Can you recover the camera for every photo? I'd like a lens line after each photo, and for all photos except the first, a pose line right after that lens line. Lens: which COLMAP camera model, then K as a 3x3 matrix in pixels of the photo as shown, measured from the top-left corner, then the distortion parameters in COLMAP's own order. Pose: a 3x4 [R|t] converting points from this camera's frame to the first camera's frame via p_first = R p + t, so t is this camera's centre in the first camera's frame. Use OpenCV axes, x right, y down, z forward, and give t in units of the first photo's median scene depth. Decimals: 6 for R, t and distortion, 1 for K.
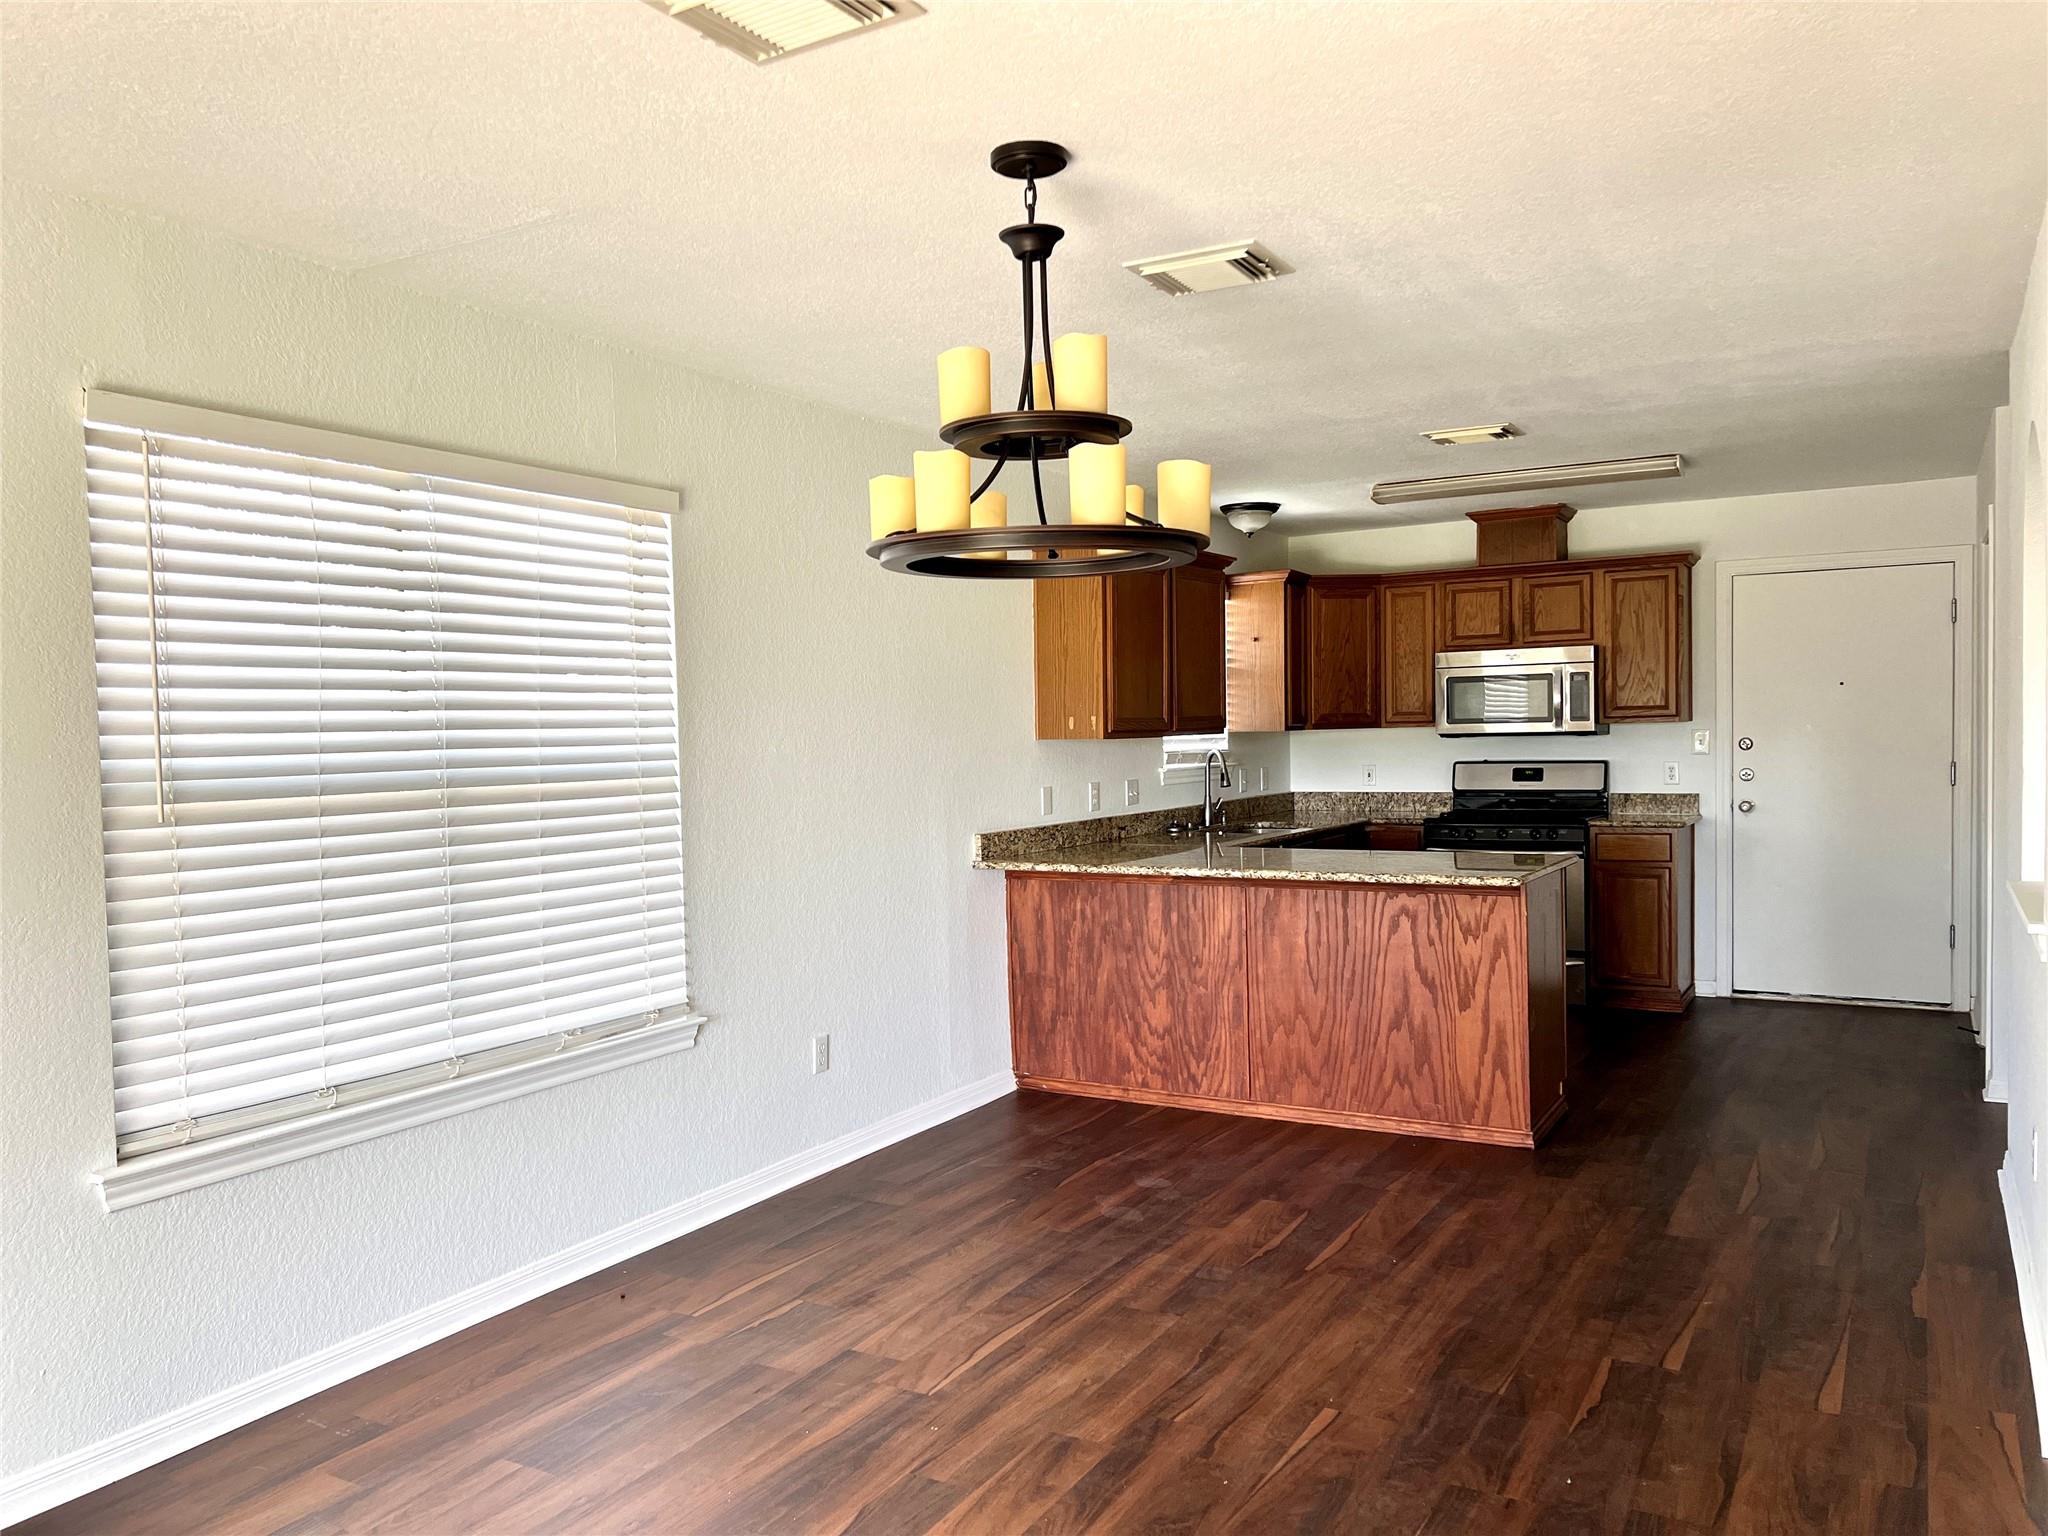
lens RADIAL K [[1545.7, 0, 1024.0], [0, 1545.7, 769.2], [0, 0, 1]] dist [0.074720, -0.087005]
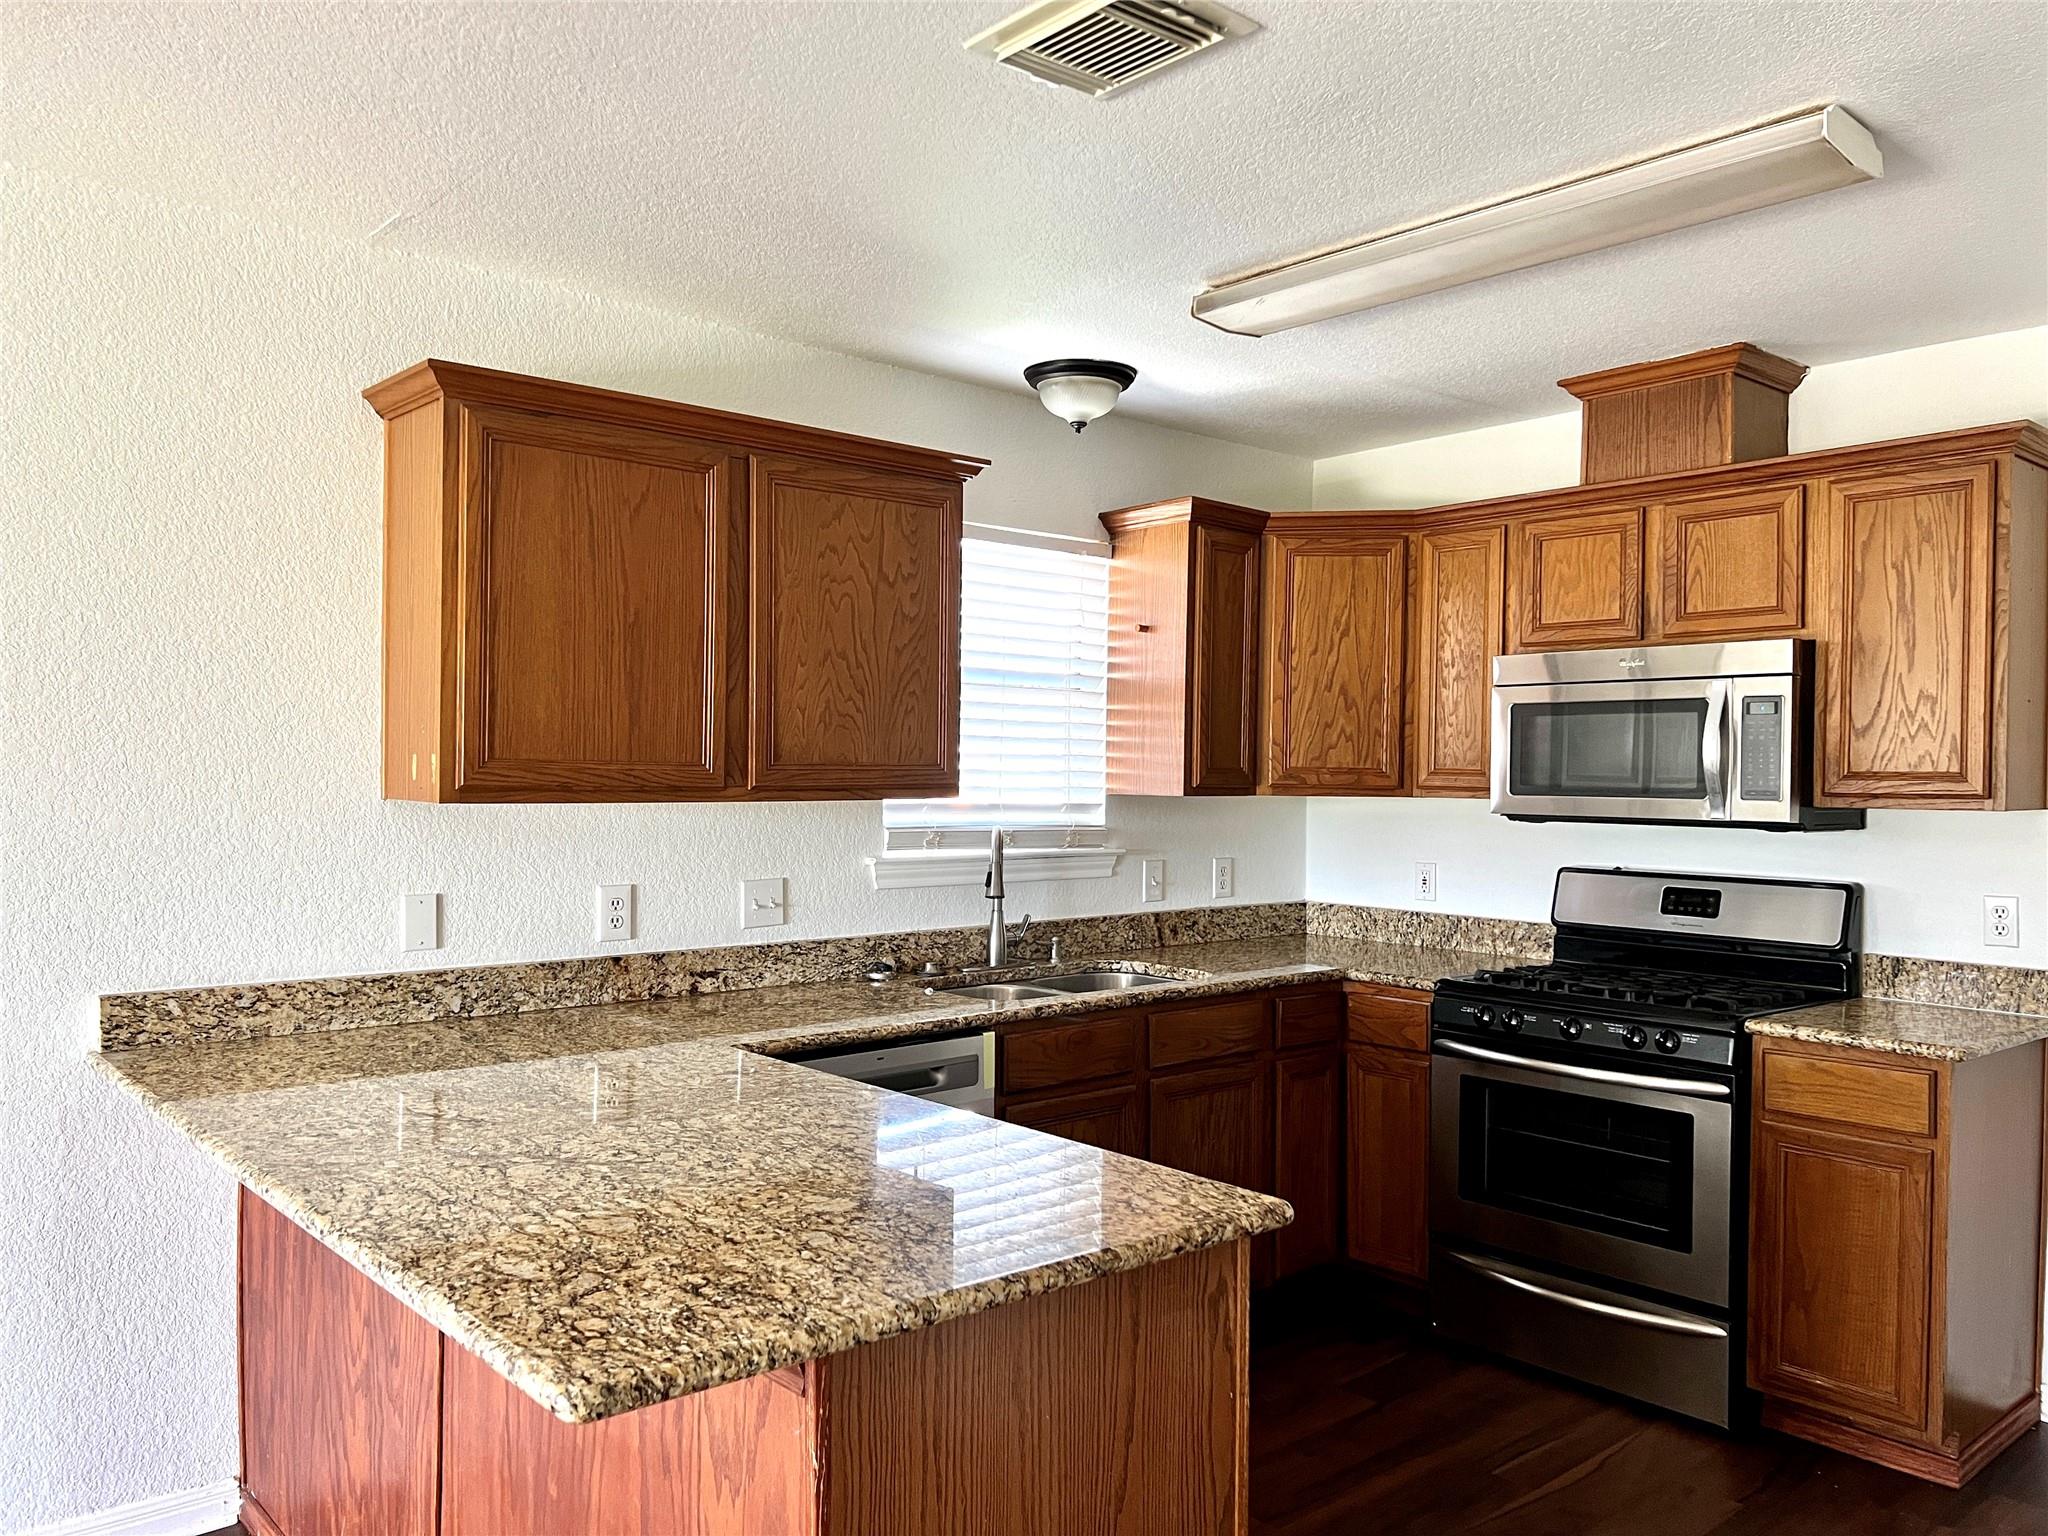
lens RADIAL K [[1545.7, 0, 1024.0], [0, 1545.7, 769.2], [0, 0, 1]] dist [0.074720, -0.087005]
pose [[0.947454, 0.031657, -0.318322, 0.290117], [-0.039668, 0.999038, -0.018713, -0.022116], [0.317423, 0.030357, 0.947798, 0.474312]]
